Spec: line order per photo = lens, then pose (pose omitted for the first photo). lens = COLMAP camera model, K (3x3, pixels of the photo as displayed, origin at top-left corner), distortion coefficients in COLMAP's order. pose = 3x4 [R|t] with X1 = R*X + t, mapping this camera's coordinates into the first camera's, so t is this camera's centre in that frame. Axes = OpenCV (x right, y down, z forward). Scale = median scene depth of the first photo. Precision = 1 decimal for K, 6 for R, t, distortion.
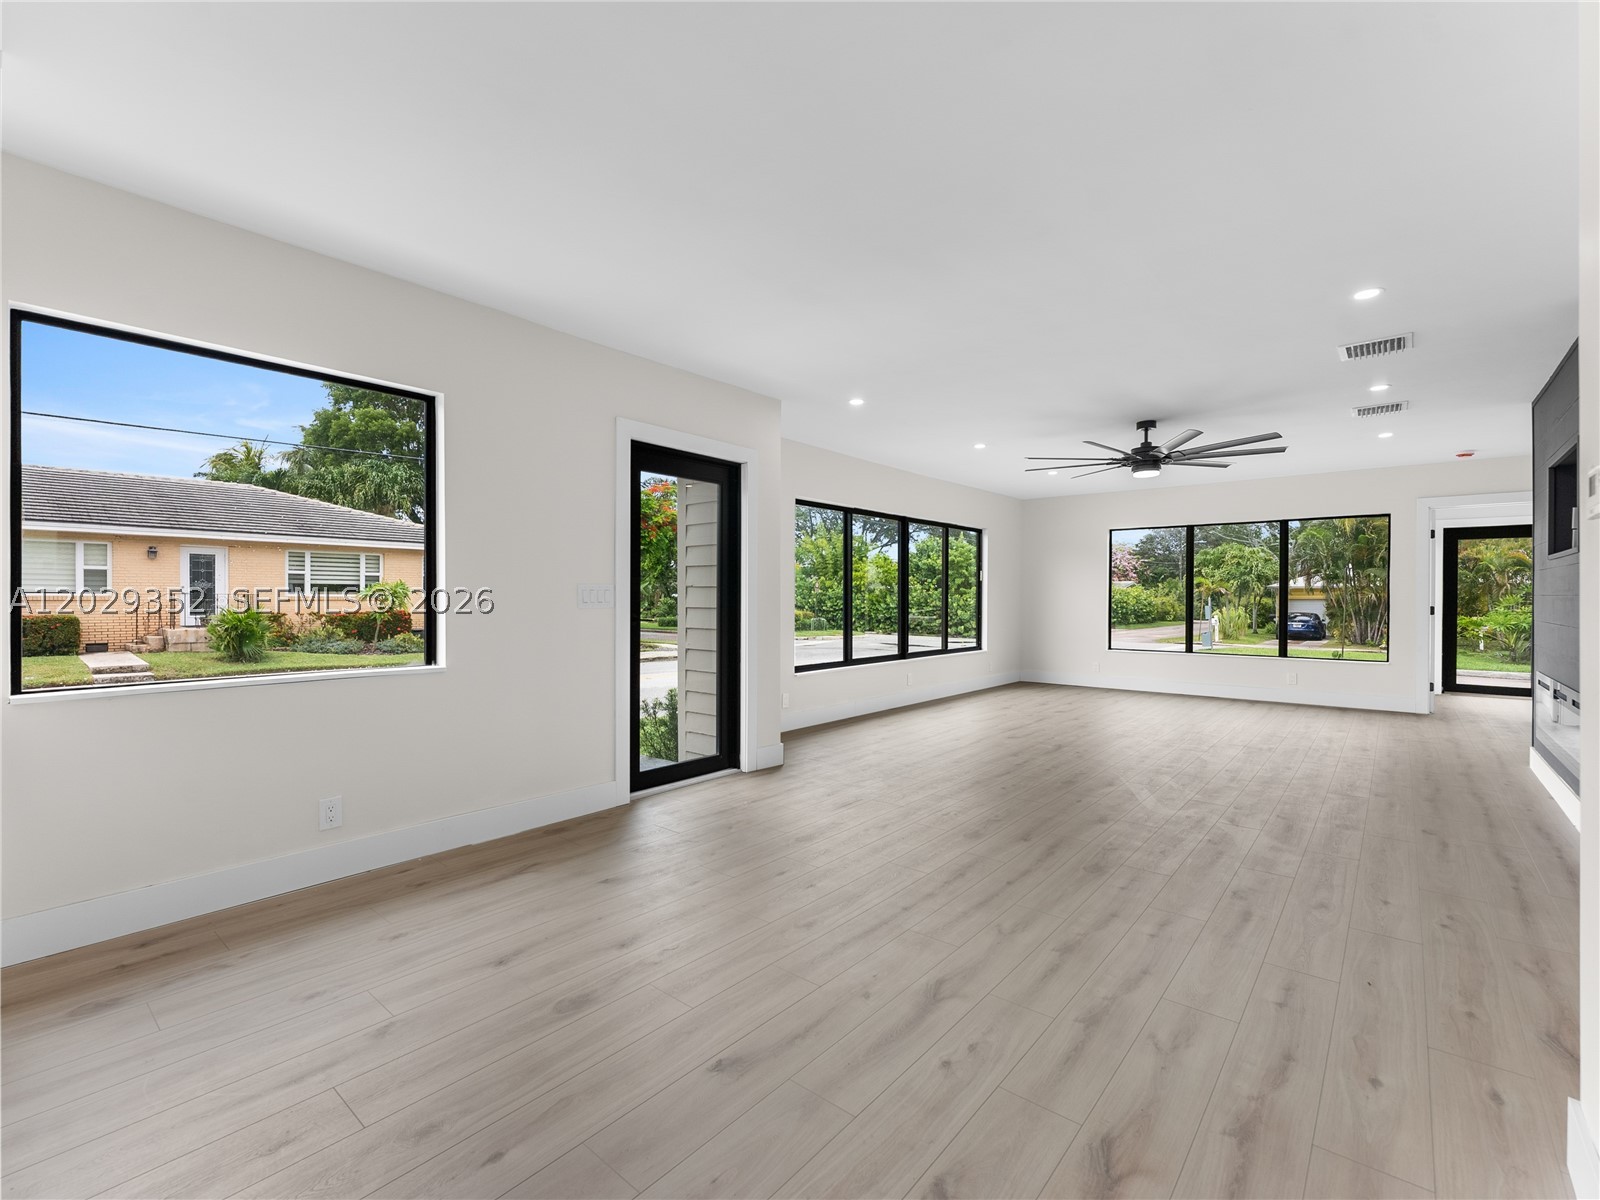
lens RADIAL K [[719.7, 0, 802.6], [0, 719.7, 606.6], [0, 0, 1]] dist [0.002268, -0.001158]
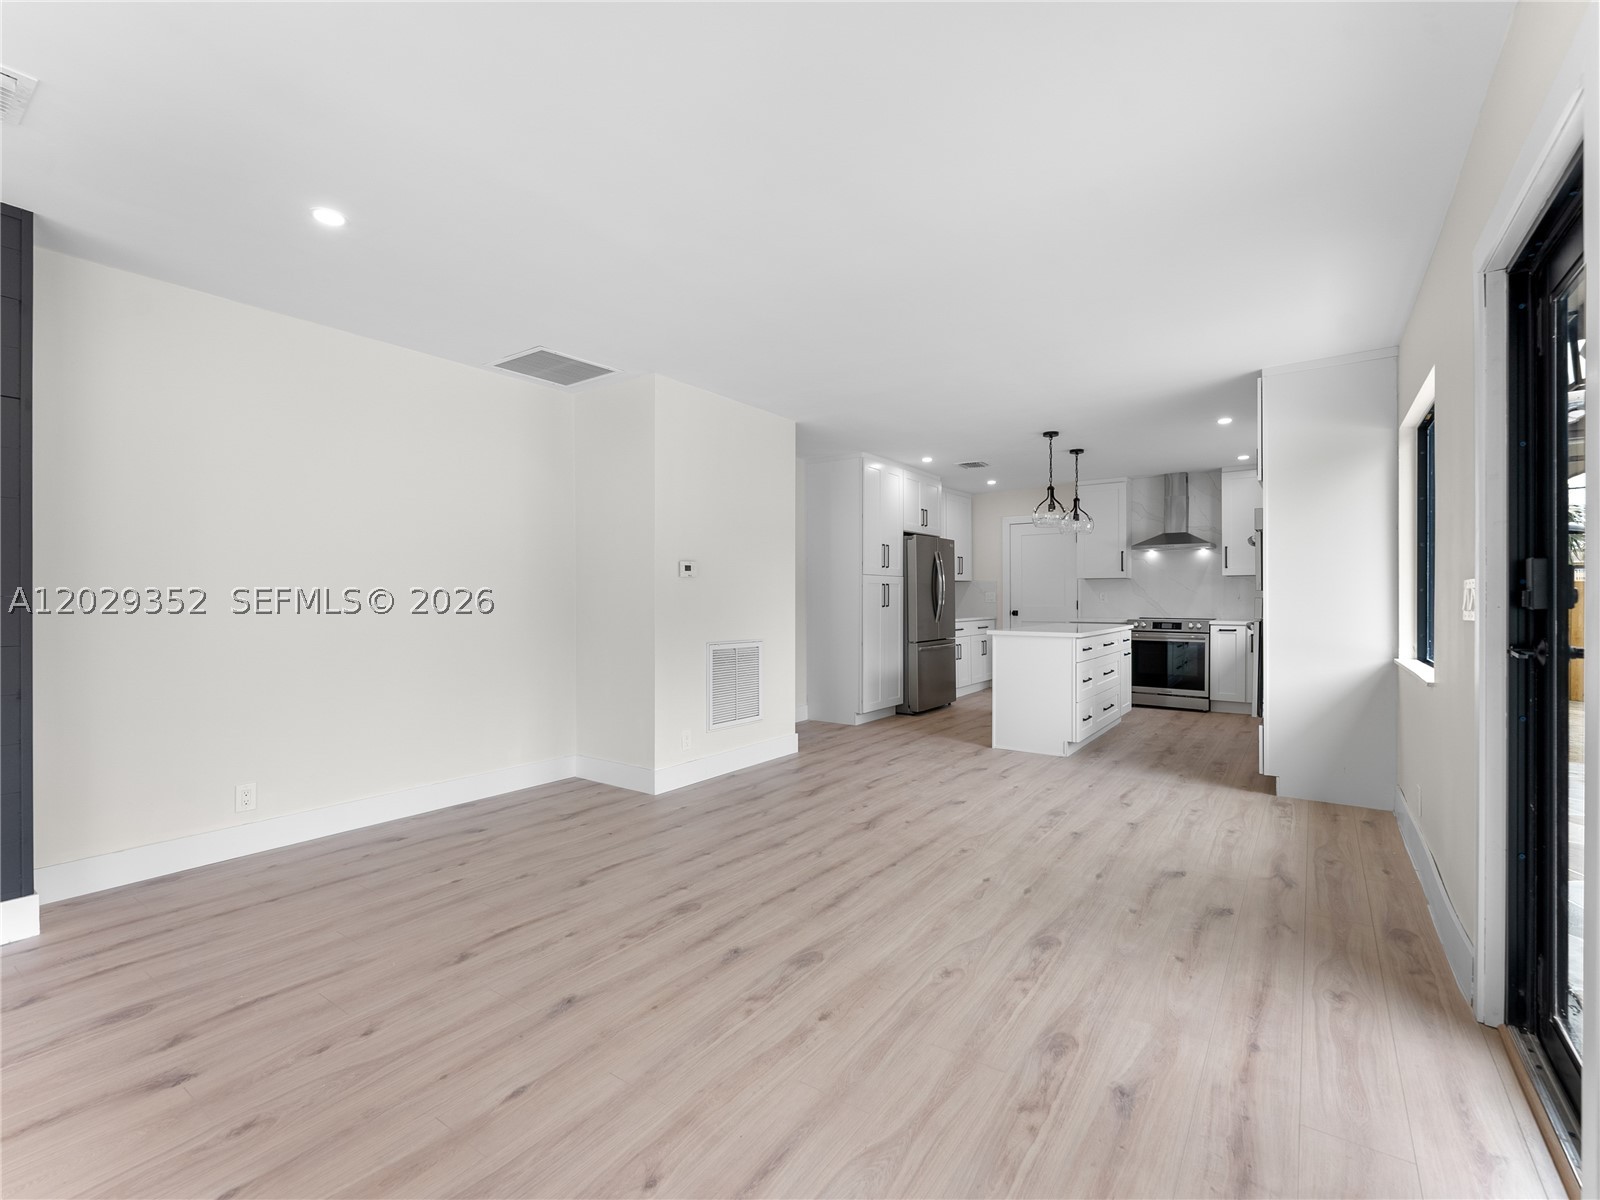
lens RADIAL K [[719.7, 0, 803.3], [0, 719.7, 606.6], [0, 0, 1]] dist [0.002268, -0.001158]
pose [[-0.996733, -0.001327, -0.080753, 0.060476], [-0.003253, 0.999713, 0.023728, -0.004678], [0.080699, 0.023914, -0.996452, 0.338201]]
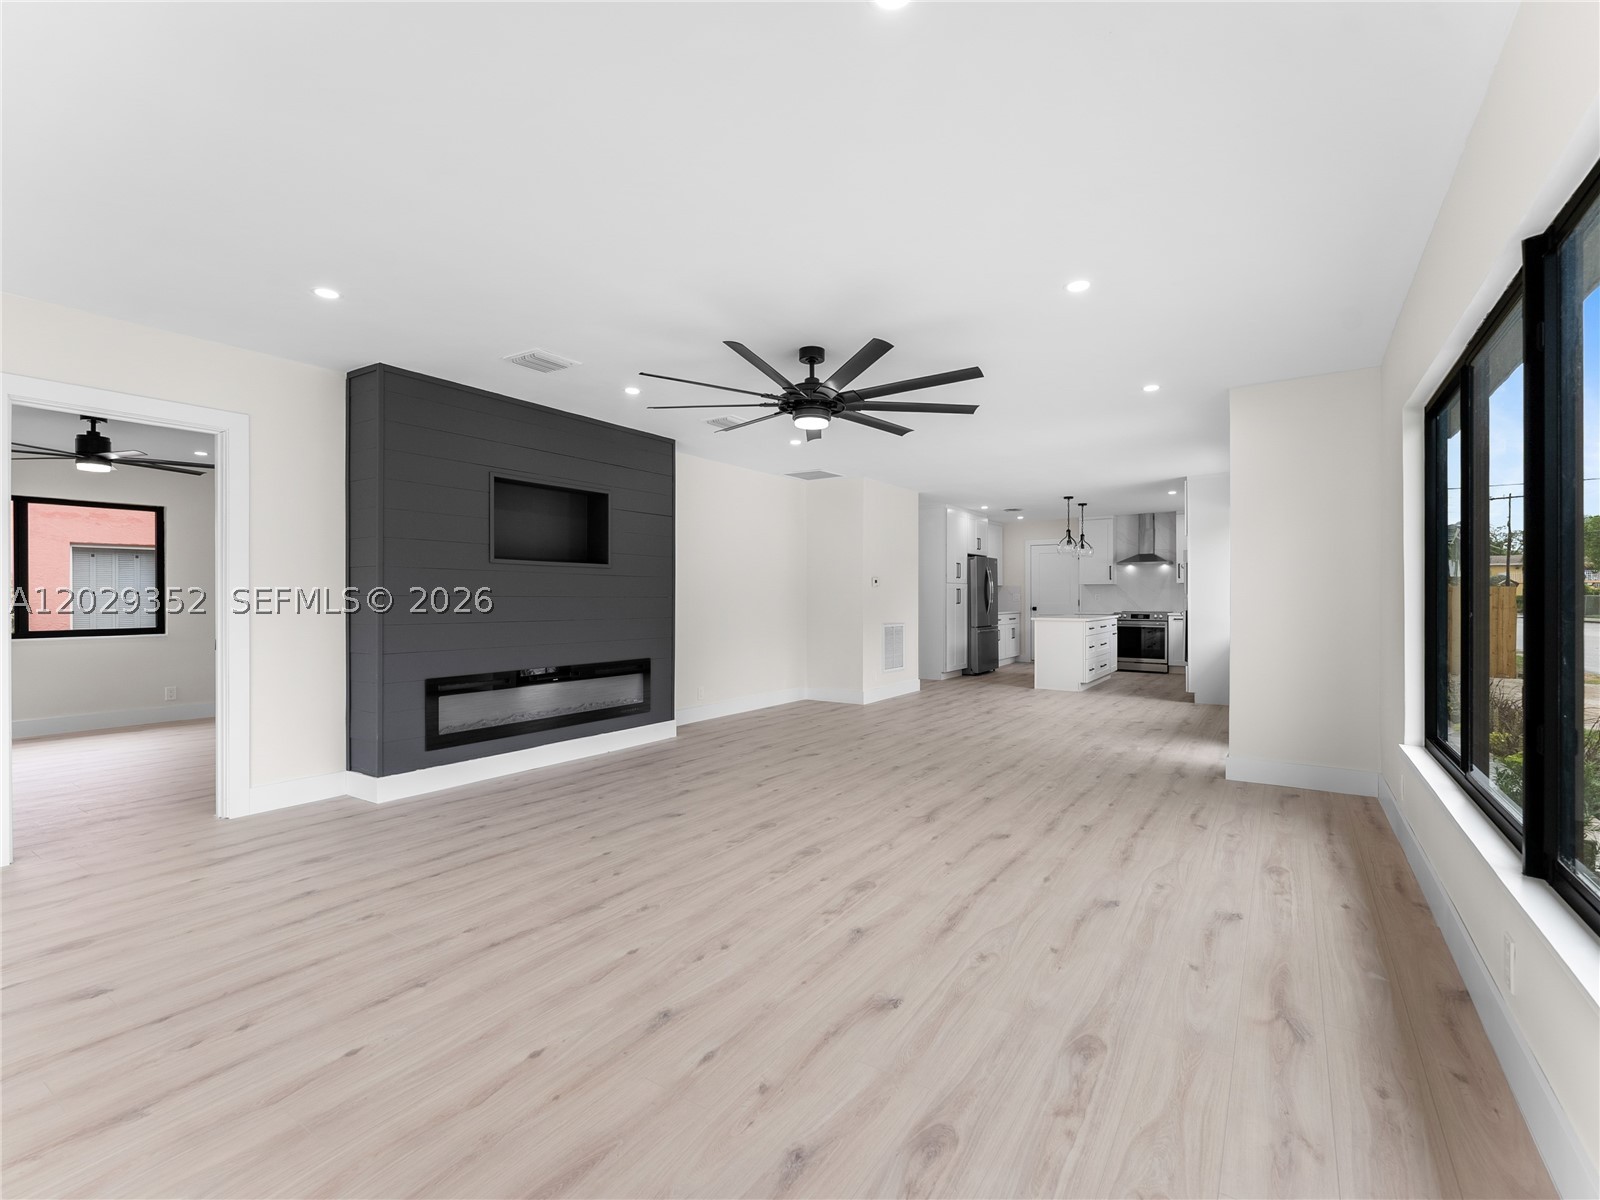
lens RADIAL K [[719.7, 0, 812.7], [0, 719.7, 598.7], [0, 0, 1]] dist [0.002268, -0.001158]
pose [[-0.993649, -0.001426, -0.112511, 0.176227], [-0.002774, 0.999926, 0.011818, -0.006439], [0.112486, 0.012055, -0.993580, 0.539777]]
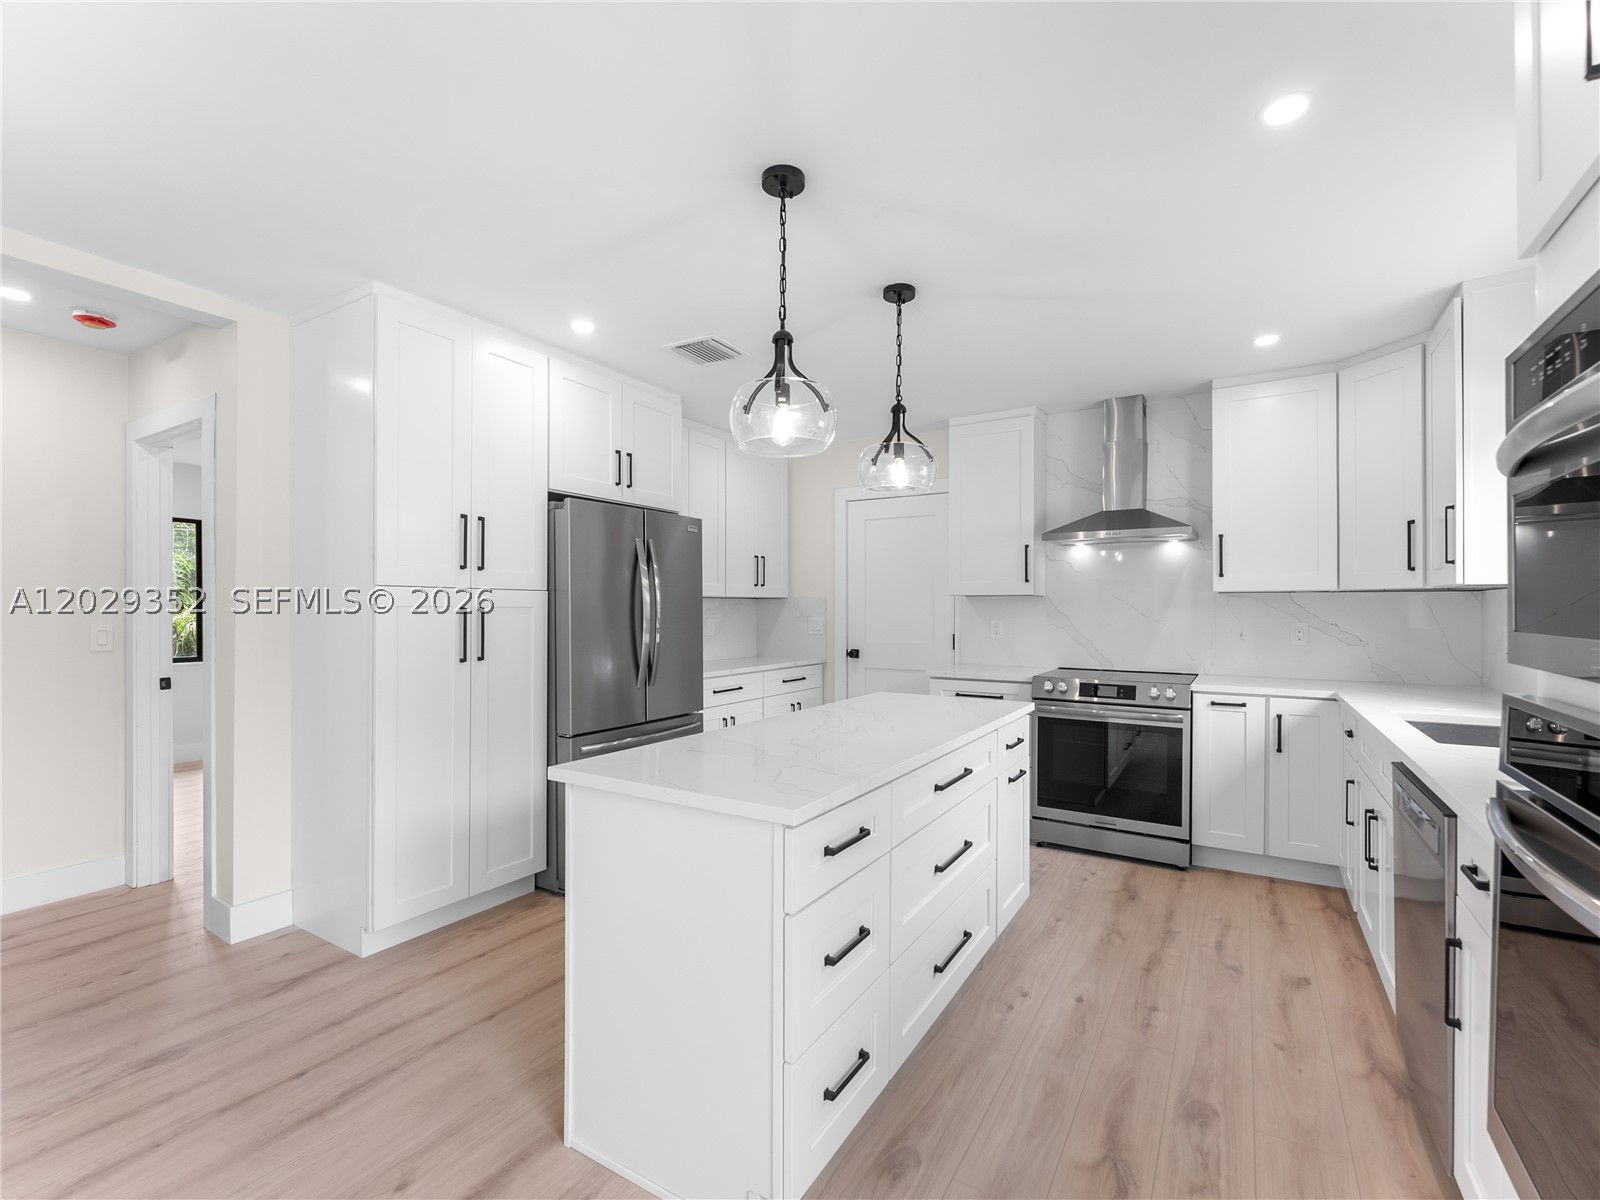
lens RADIAL K [[719.7, 0, 813.1], [0, 719.7, 607.2], [0, 0, 1]] dist [0.002268, -0.001158]
pose [[-0.987801, -0.005749, -0.155617, -0.071760], [-0.006926, 0.999951, 0.007028, -0.009797], [0.155569, 0.008020, -0.987793, 0.123417]]
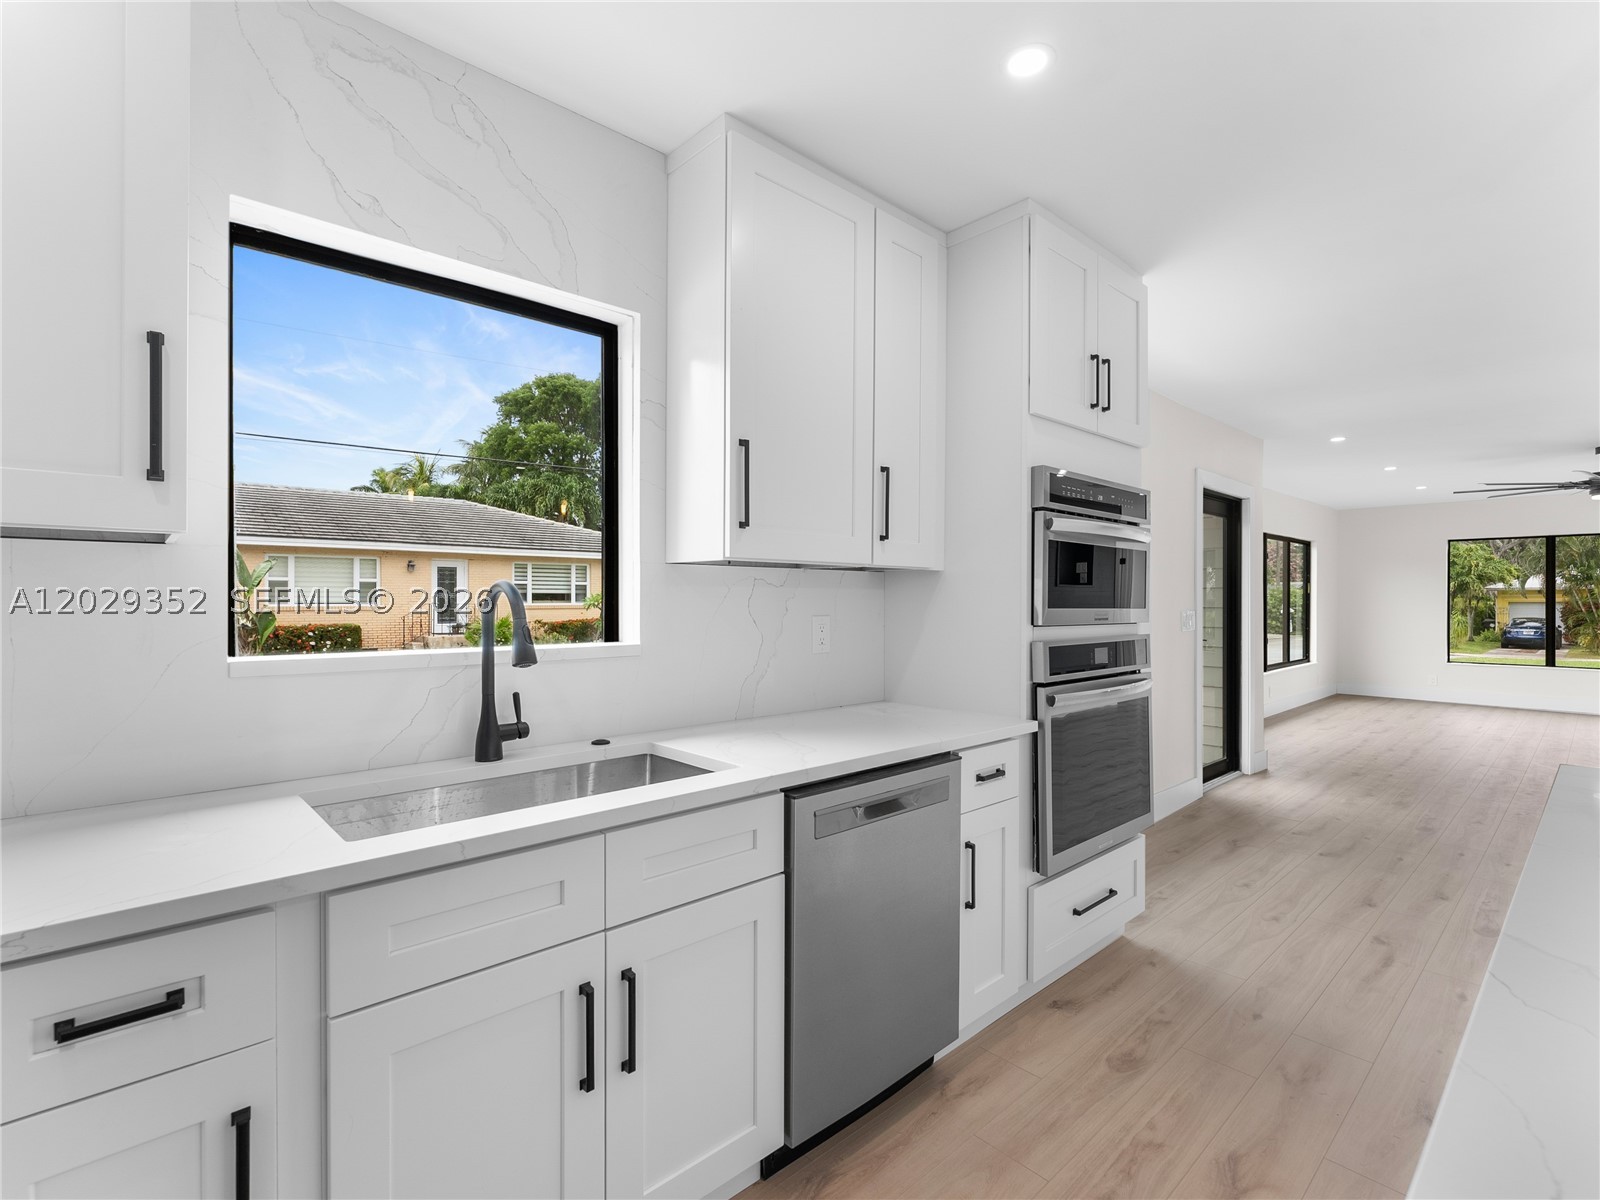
lens RADIAL K [[757.1, 0, 803.9], [0, 757.1, 600.9], [0, 0, 1]] dist [-0.003232, 0.000964]
pose [[0.992276, -0.003681, -0.123994, -0.170492], [0.002256, 0.999930, -0.011635, -0.007578], [0.124028, 0.011265, 0.992215, -0.070369]]
